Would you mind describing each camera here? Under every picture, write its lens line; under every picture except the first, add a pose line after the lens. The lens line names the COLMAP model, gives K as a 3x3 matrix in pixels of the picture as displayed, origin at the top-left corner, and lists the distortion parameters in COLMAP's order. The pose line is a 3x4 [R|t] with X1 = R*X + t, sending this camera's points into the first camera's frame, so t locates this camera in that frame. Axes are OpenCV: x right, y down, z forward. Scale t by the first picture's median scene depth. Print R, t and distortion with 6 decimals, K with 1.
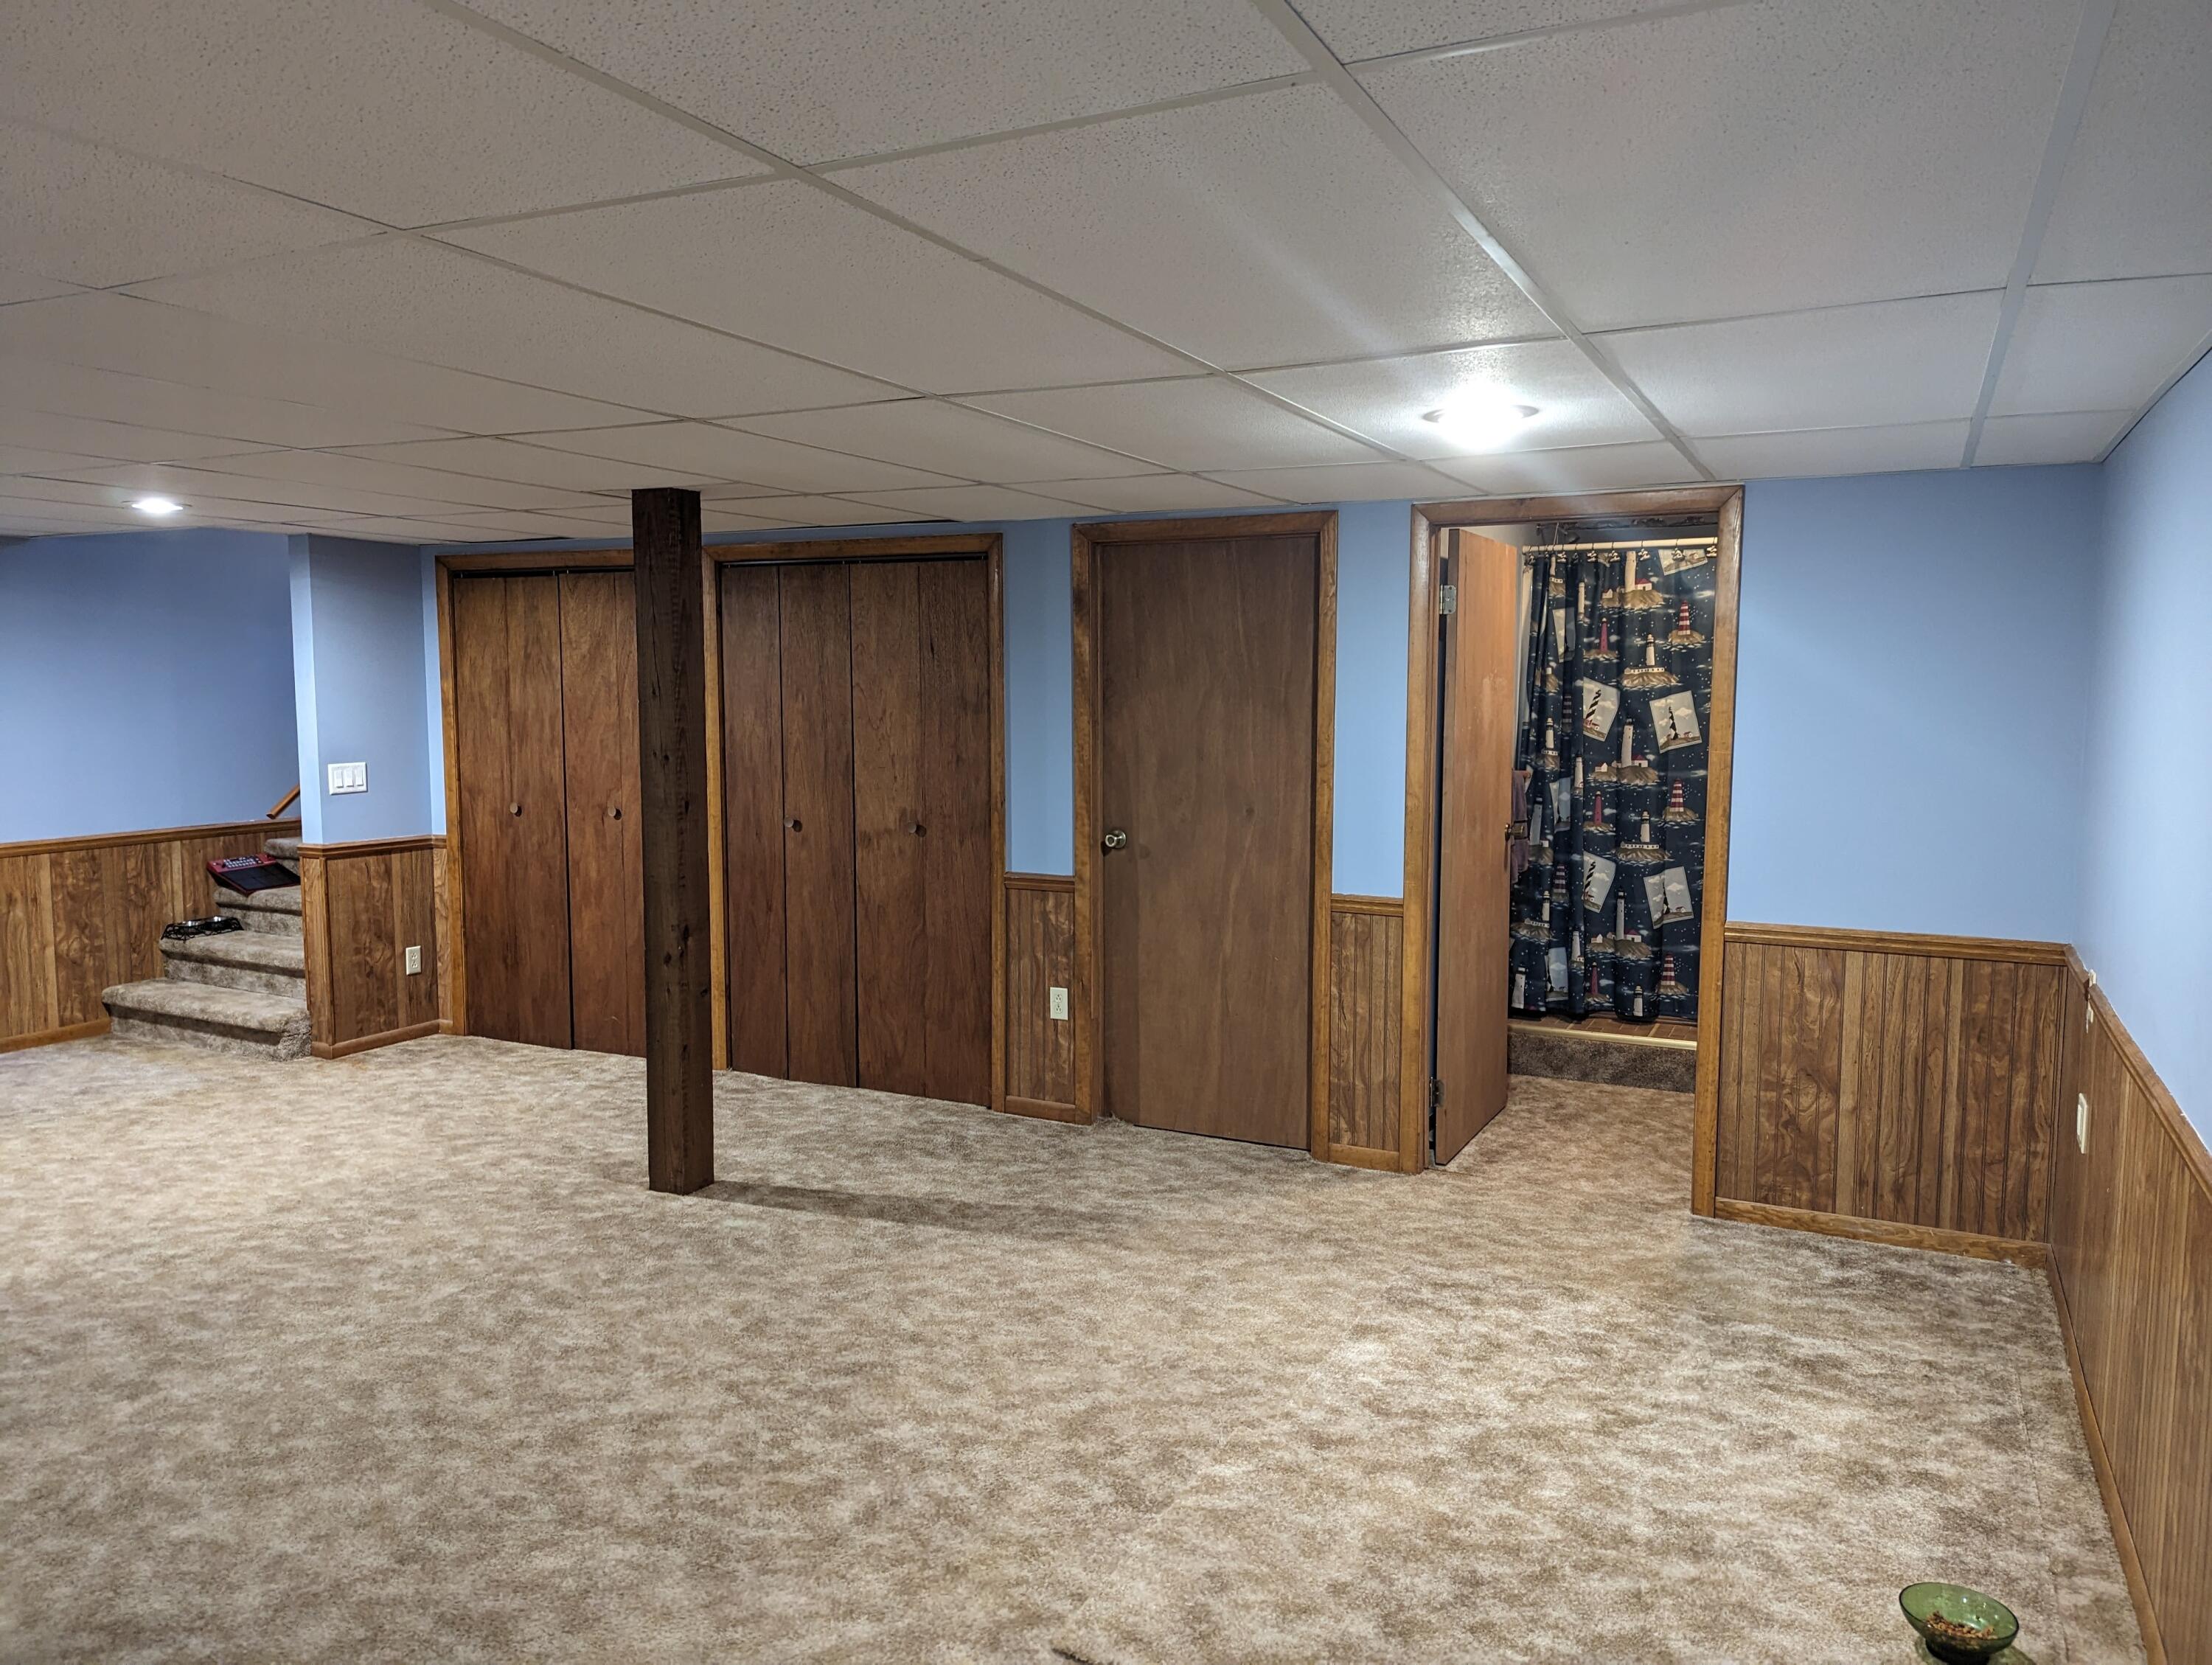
lens RADIAL K [[1555.4, 0, 1106.0], [0, 1555.4, 832.5], [0, 0, 1]] dist [0.031328, -0.001835]
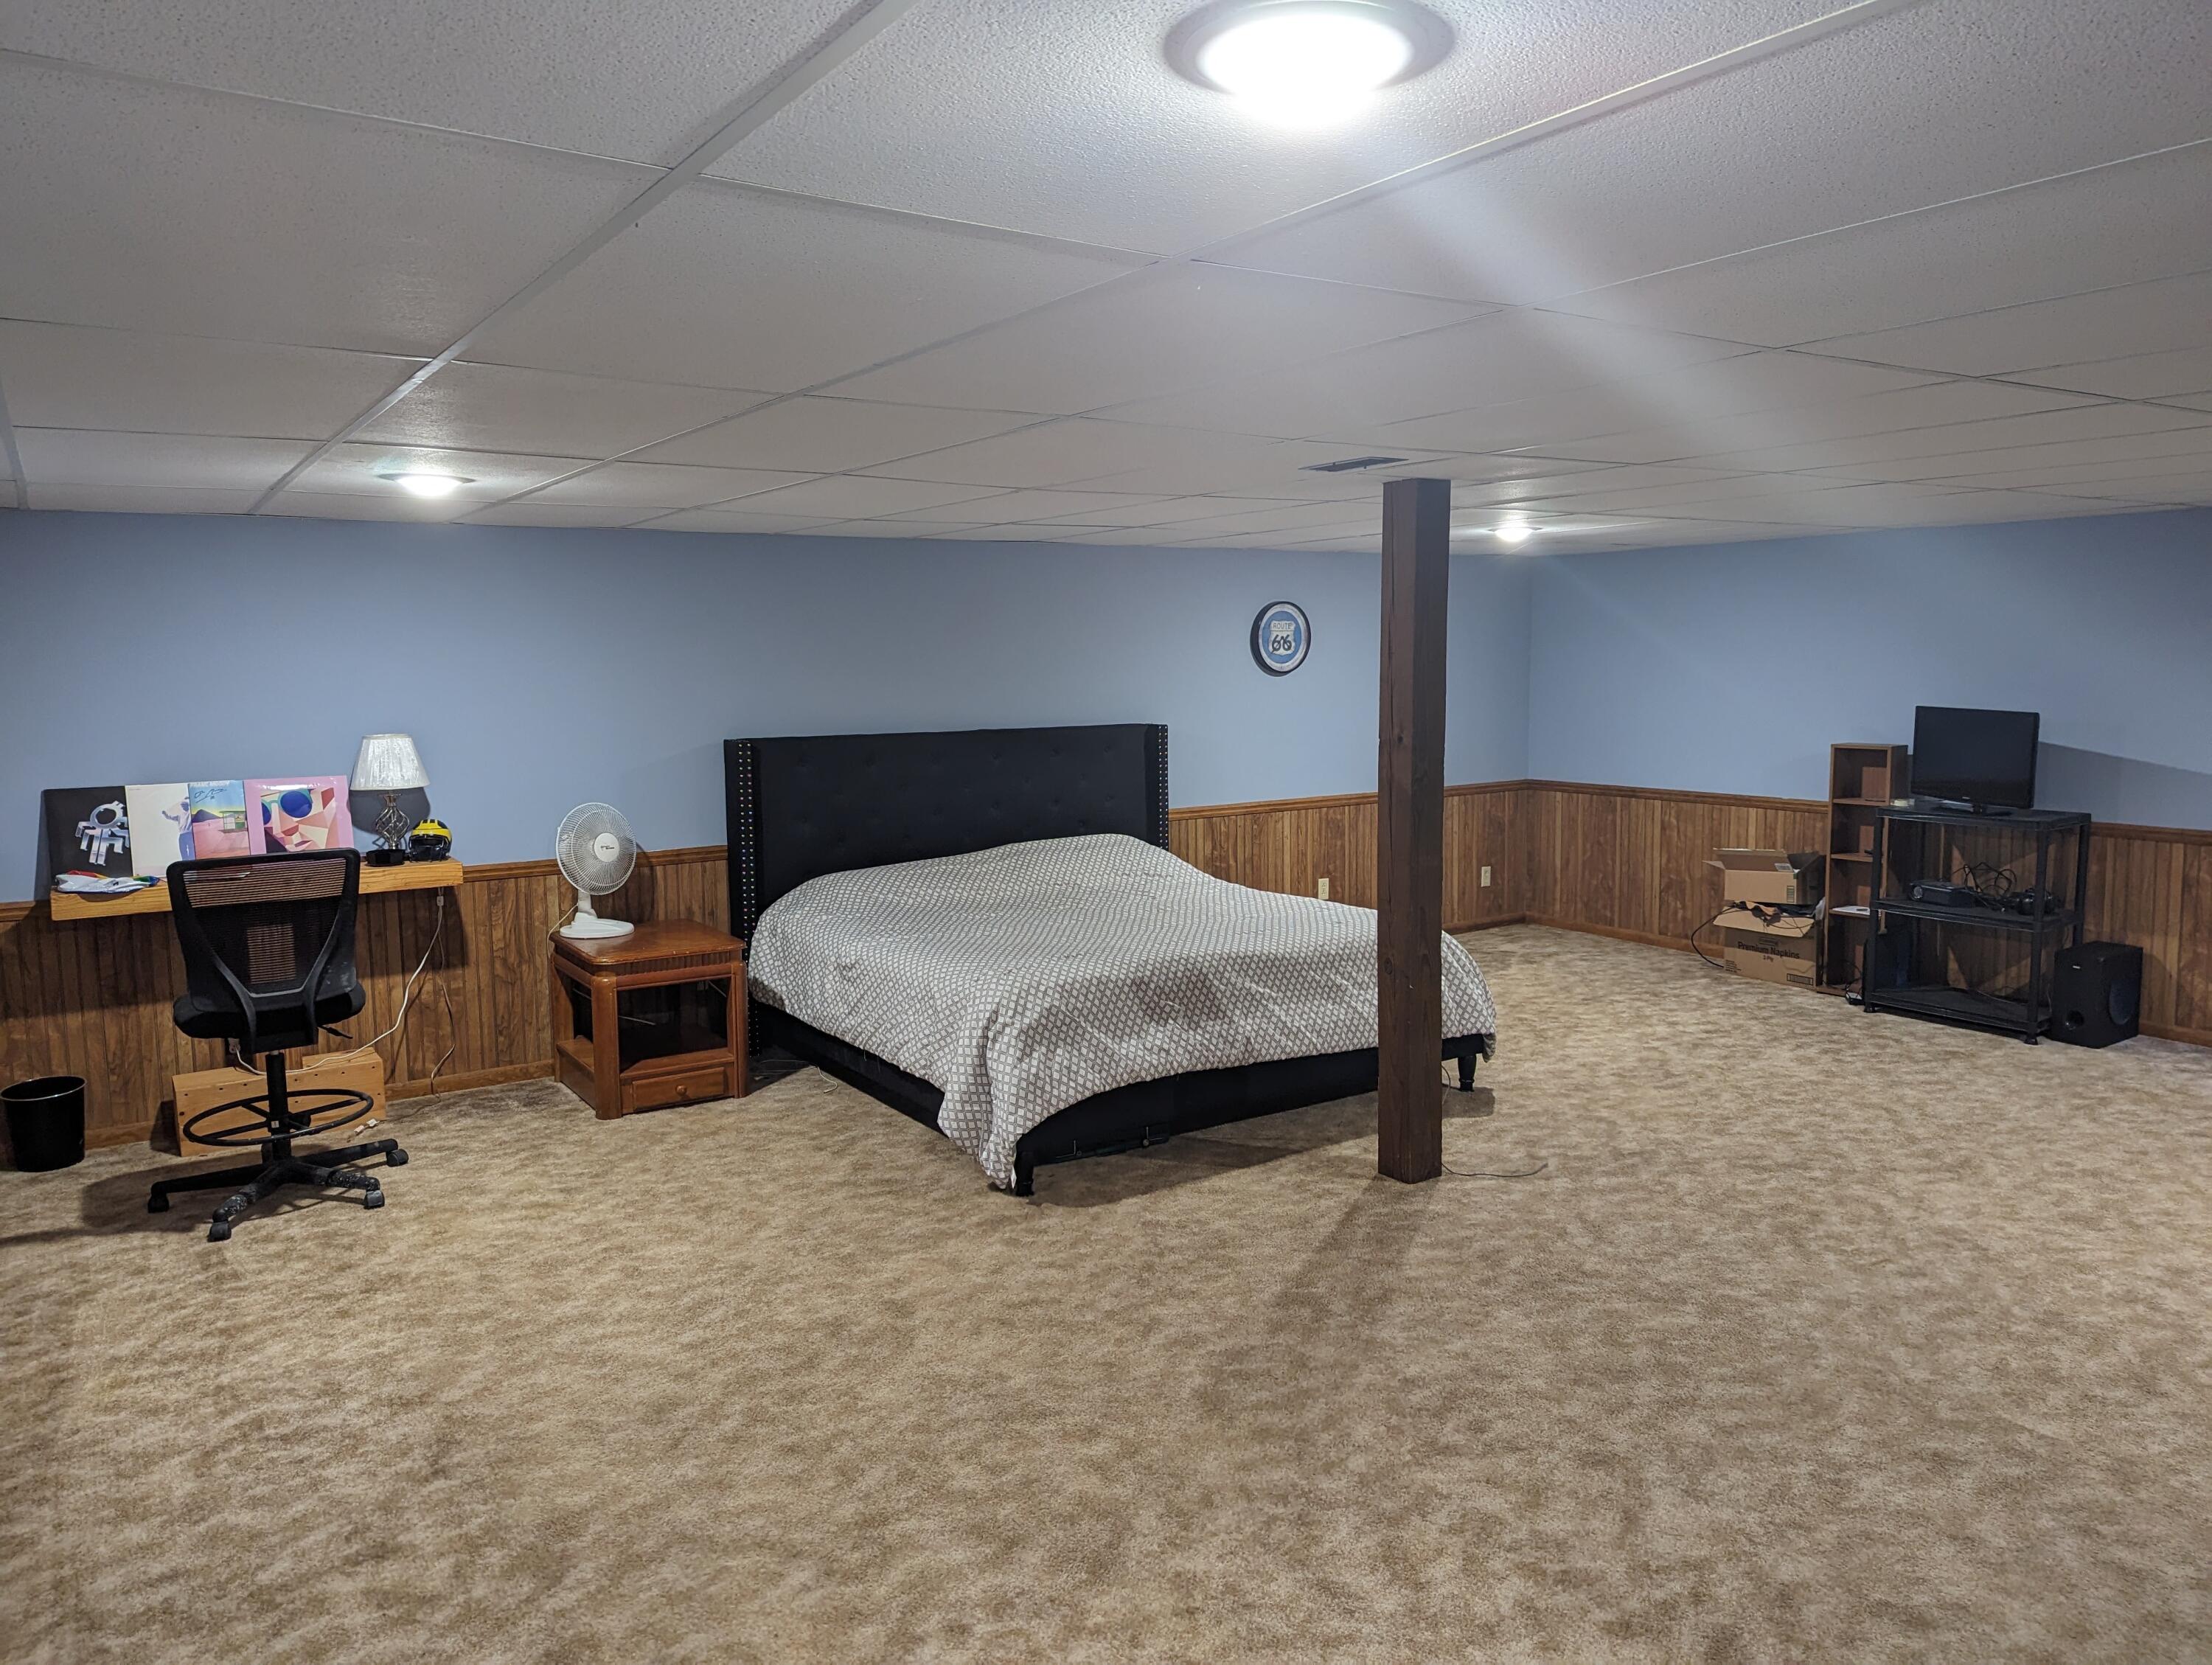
lens RADIAL K [[1555.4, 0, 1106.0], [0, 1555.4, 832.5], [0, 0, 1]] dist [0.031328, -0.001835]
pose [[-0.509982, 0.098230, -0.854558, 0.543818], [-0.072292, 0.985049, 0.156373, -0.111905], [0.857142, 0.141525, -0.495256, 1.058312]]
